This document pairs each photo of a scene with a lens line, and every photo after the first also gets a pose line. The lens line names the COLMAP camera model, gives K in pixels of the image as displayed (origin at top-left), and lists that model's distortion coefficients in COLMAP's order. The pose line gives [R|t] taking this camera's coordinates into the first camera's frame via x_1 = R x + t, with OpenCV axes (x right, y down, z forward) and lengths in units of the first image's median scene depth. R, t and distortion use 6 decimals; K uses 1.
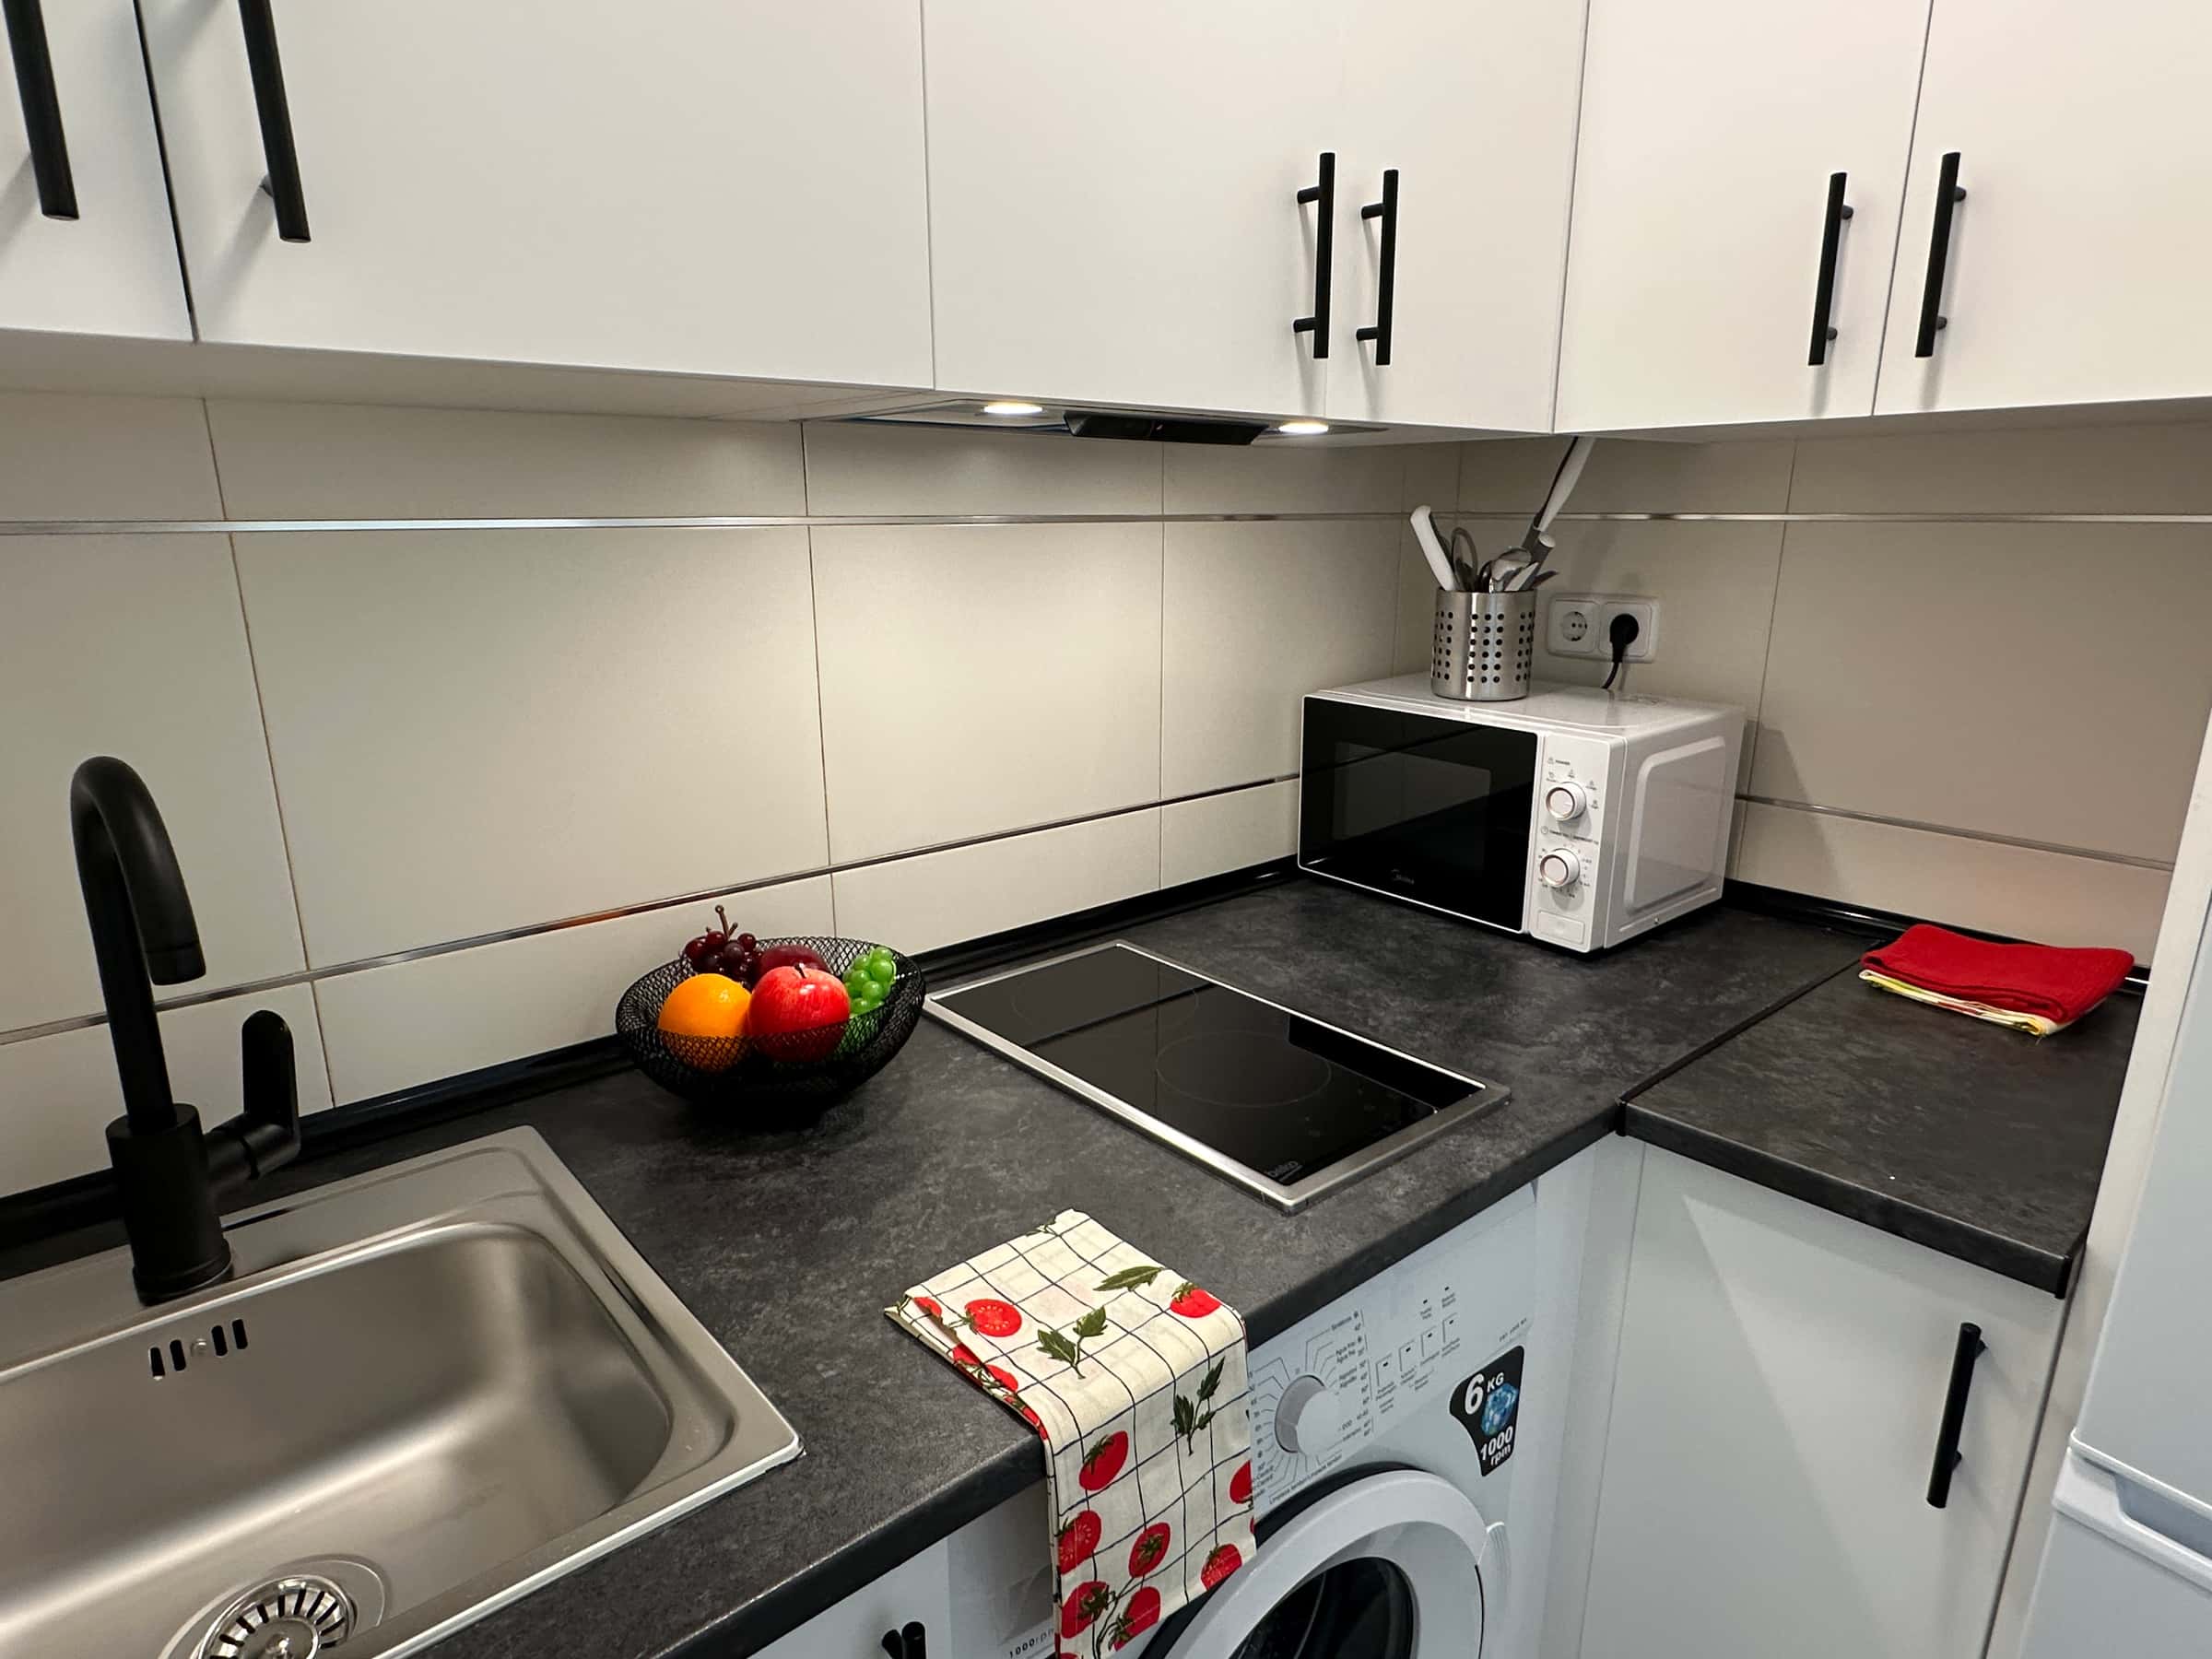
lens RADIAL K [[1244.0, 0, 1106.4], [0, 1244.0, 854.7], [0, 0, 1]] dist [-0.014436, -0.001918]
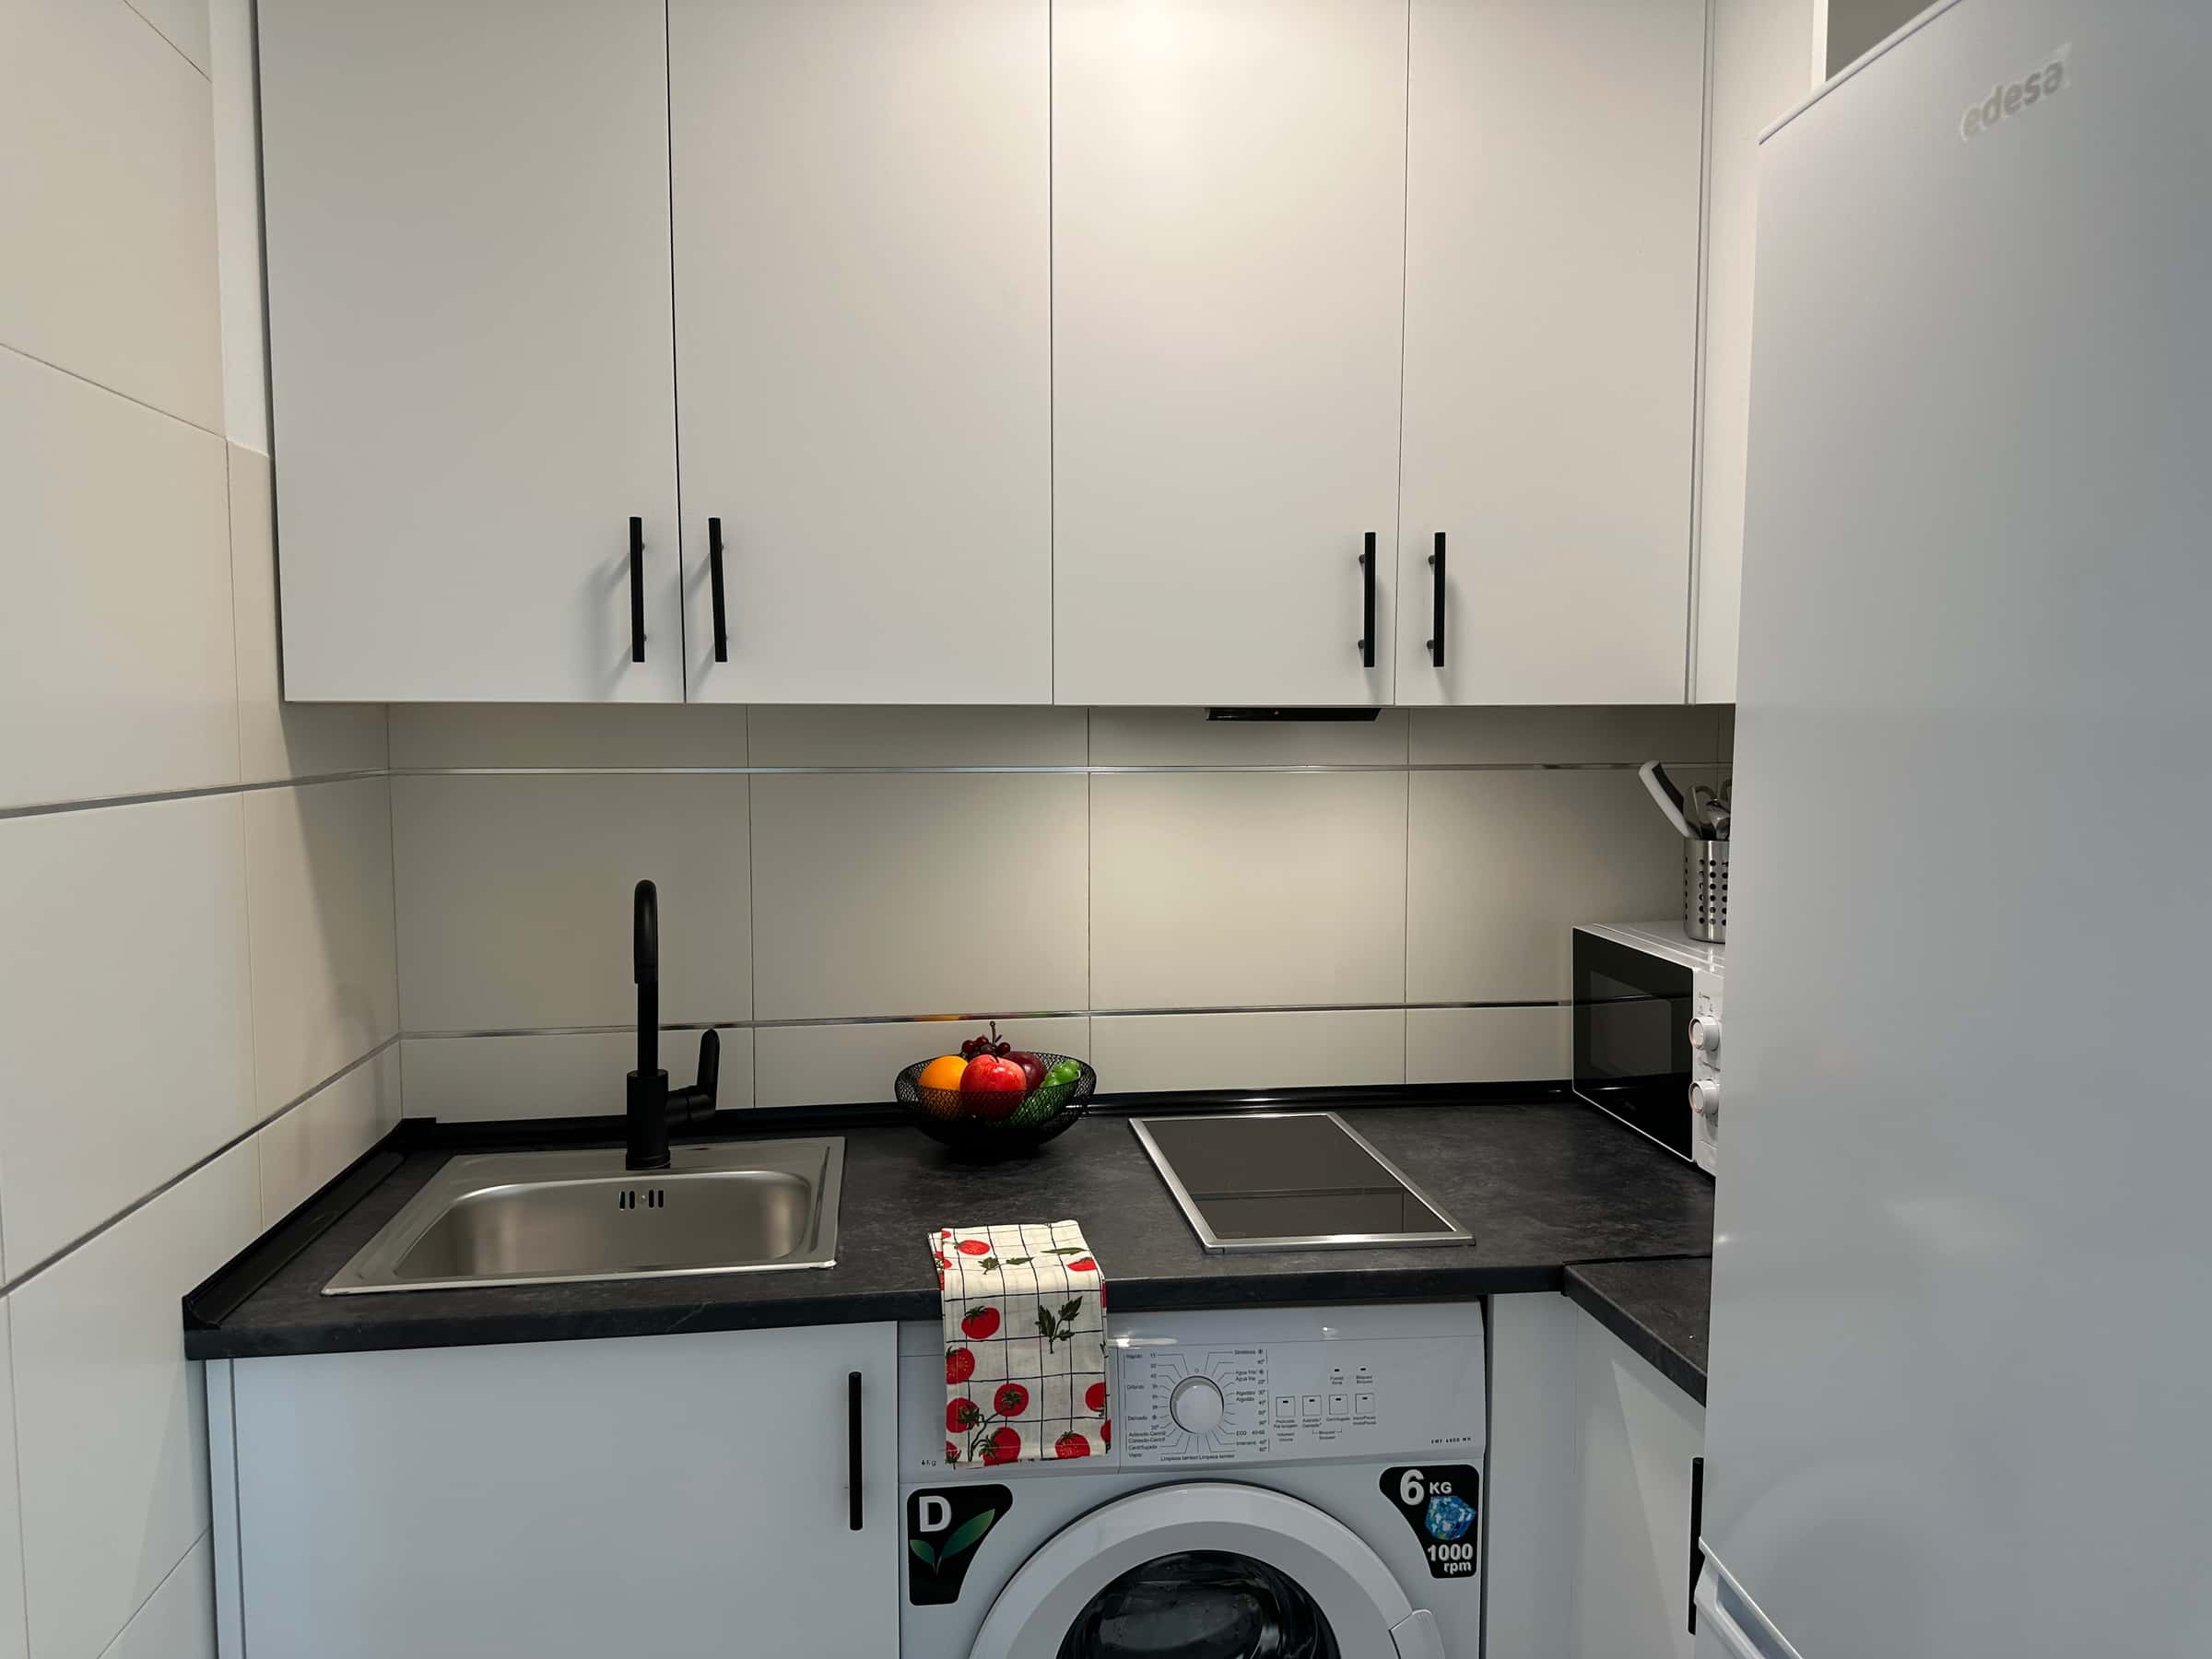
lens RADIAL K [[1543.8, 0, 1106.0], [0, 1543.8, 829.5], [0, 0, 1]] dist [0.085458, -0.235187]
pose [[0.847141, 0.042036, -0.529702, 0.943078], [-0.145359, 0.977175, -0.154922, 0.101944], [0.511099, 0.208238, 0.833915, -0.628336]]
